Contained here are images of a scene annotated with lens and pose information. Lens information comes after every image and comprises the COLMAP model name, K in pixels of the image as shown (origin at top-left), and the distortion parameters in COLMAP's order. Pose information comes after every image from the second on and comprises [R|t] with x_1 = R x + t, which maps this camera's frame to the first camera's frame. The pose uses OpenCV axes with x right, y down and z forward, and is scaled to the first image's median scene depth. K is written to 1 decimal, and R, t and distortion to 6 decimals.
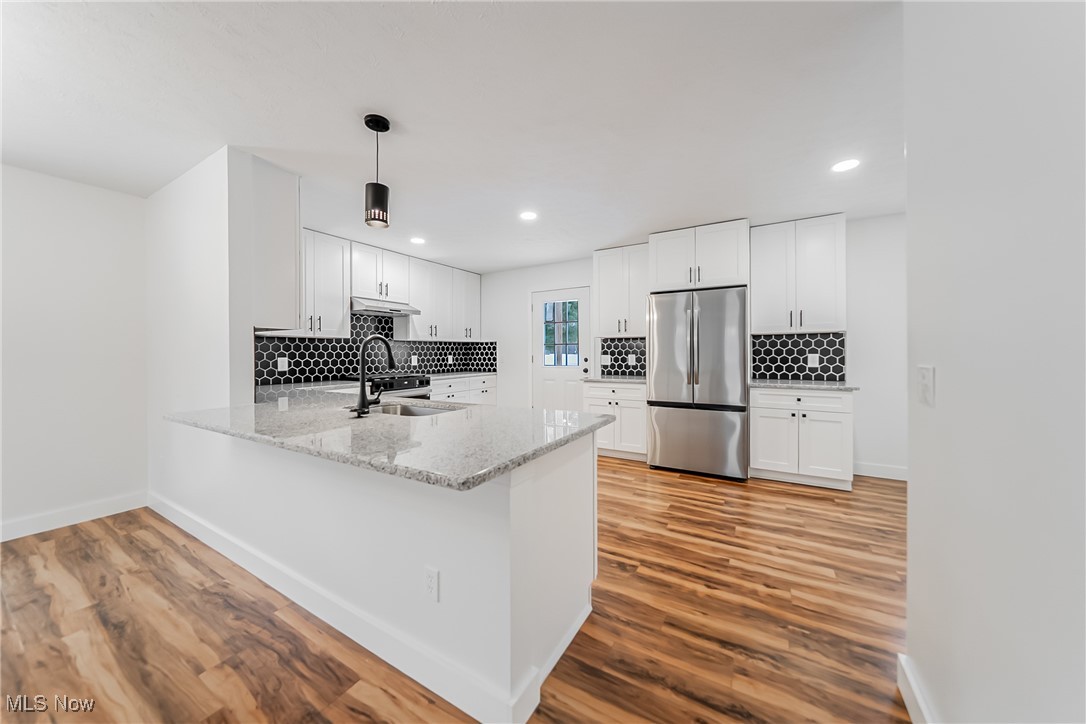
lens RADIAL K [[371.8, 0, 544.5], [0, 371.8, 357.3], [0, 0, 1]] dist [-0.000299, 0.000195]
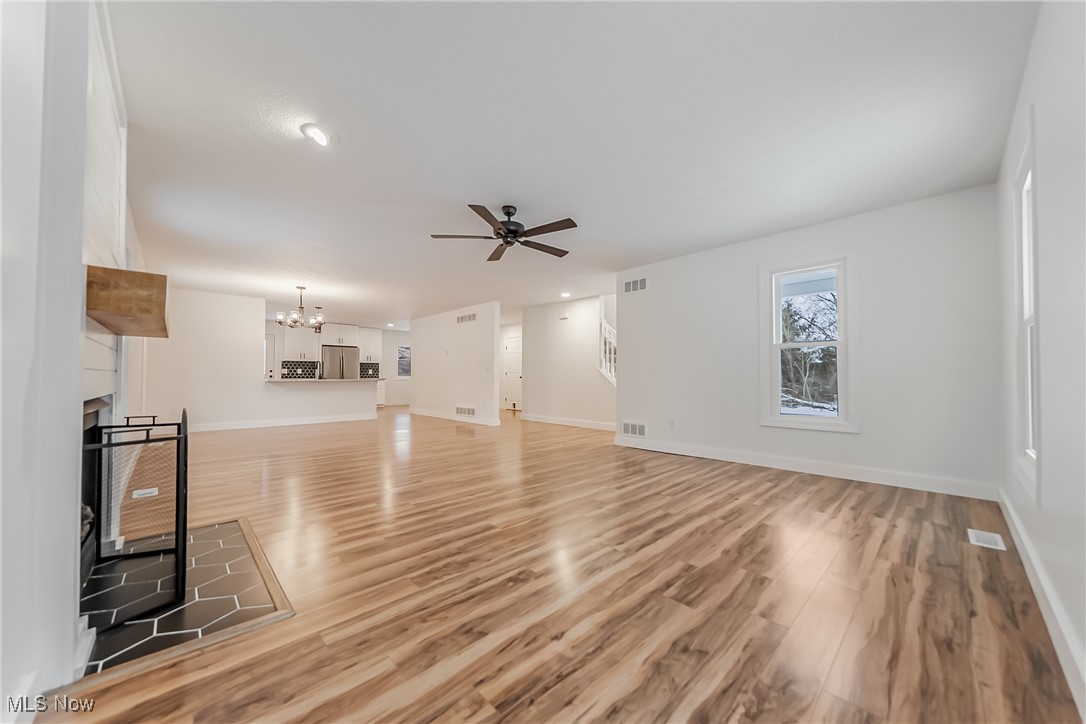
lens RADIAL K [[371.8, 0, 548.5], [0, 371.8, 368.8], [0, 0, 1]] dist [-0.000299, 0.000195]
pose [[0.300646, 0.022491, 0.953471, -0.715262], [0.002019, 0.999705, -0.024218, 0.024784], [-0.953734, 0.009206, 0.300511, -0.539018]]
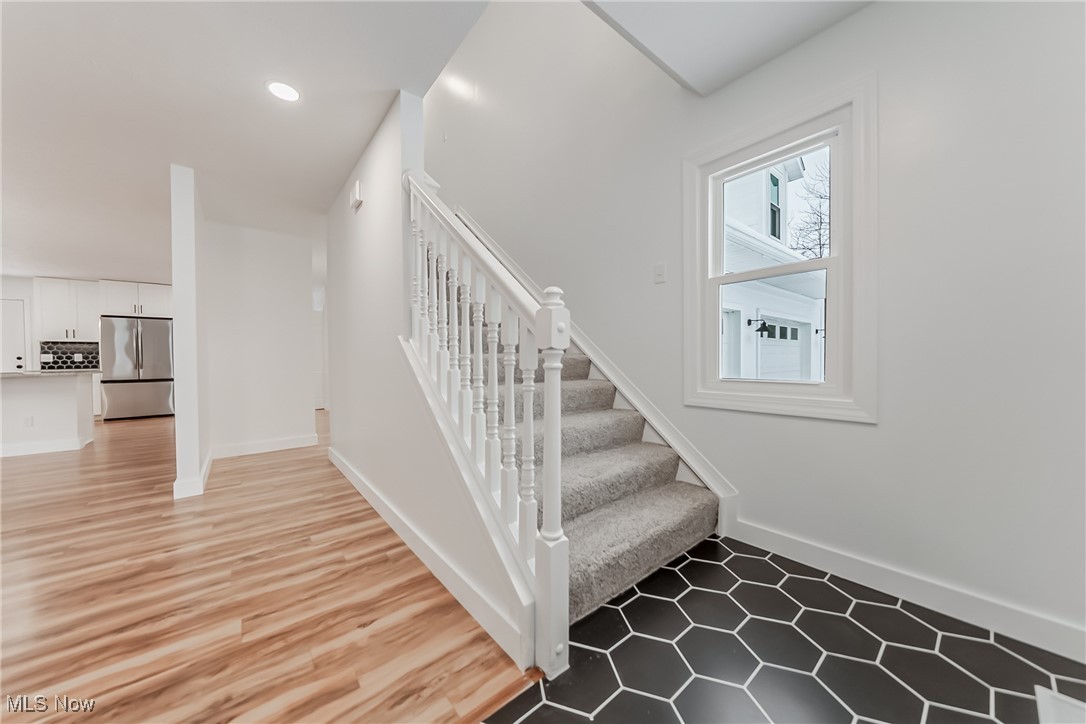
lens RADIAL K [[371.8, 0, 546.4], [0, 371.8, 361.0], [0, 0, 1]] dist [-0.000299, 0.000195]
pose [[0.343543, -0.016587, 0.938991, -0.241917], [0.018632, 0.999768, 0.010844, 0.019282], [-0.938952, 0.013770, 0.343772, -0.582609]]
